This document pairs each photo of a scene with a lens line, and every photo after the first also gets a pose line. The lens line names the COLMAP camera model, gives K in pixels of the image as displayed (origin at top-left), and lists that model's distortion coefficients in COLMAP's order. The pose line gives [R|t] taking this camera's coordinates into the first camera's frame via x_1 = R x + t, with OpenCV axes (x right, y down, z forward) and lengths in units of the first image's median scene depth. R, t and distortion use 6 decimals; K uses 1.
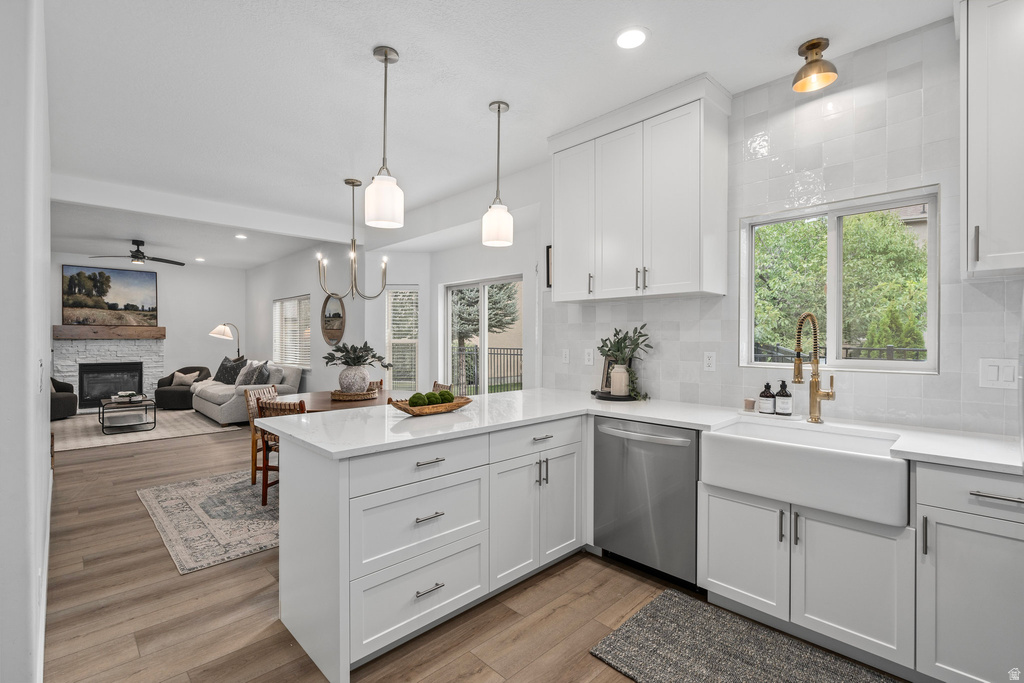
lens RADIAL K [[460.2, 0, 512.0], [0, 460.2, 341.5], [0, 0, 1]] dist [-0.003464, -0.000289]
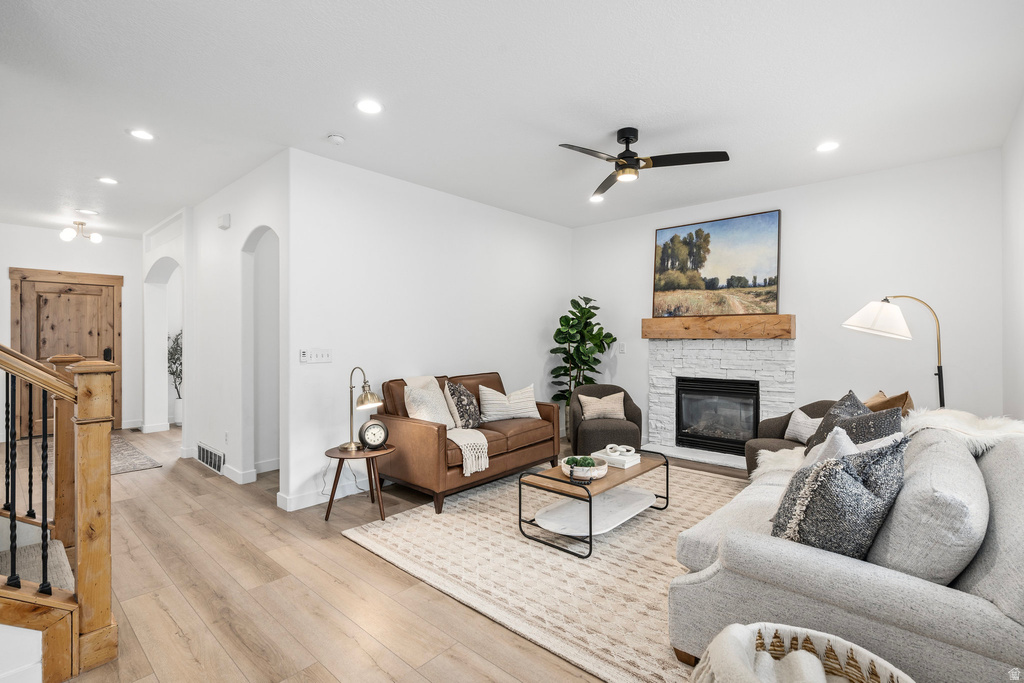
lens RADIAL K [[470.4, 0, 511.4], [0, 470.4, 337.0], [0, 0, 1]] dist [-0.008825, -0.000554]
pose [[0.061541, -0.002612, -0.998101, -0.288801], [-0.000974, 0.999996, -0.002677, -0.005813], [0.998104, 0.001136, 0.061538, 0.719704]]
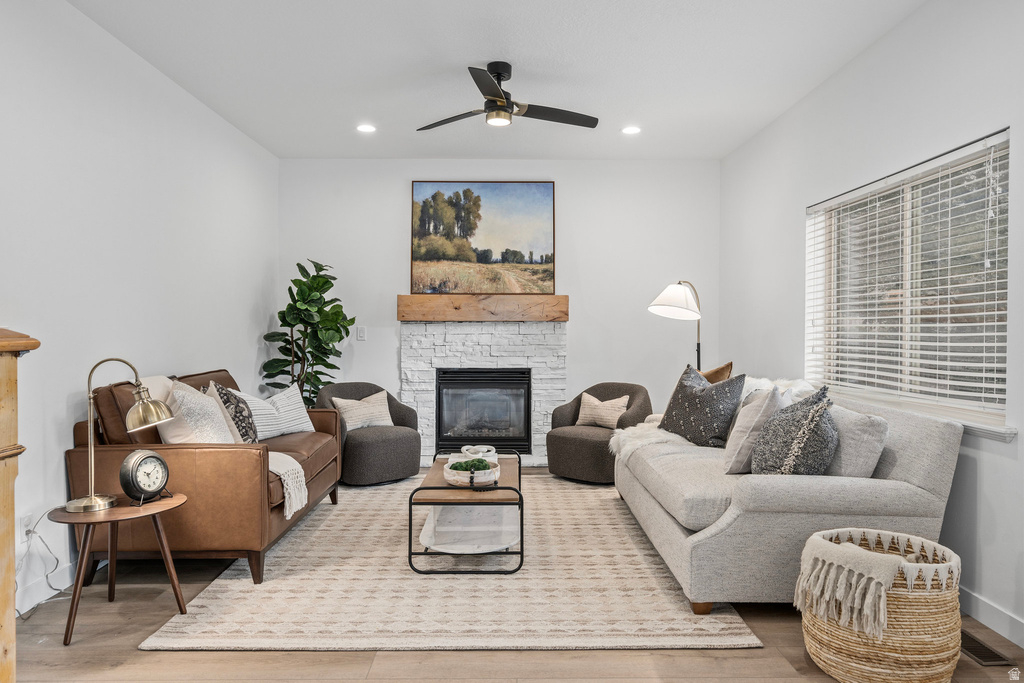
lens RADIAL K [[677.3, 0, 512.0], [0, 677.3, 341.5], [0, 0, 1]] dist [-0.001089, 0.001091]
pose [[0.719726, 0.011735, -0.694159, -0.340695], [-0.002882, 0.999899, 0.013915, 0.006635], [0.694252, -0.008015, 0.719687, 0.498586]]
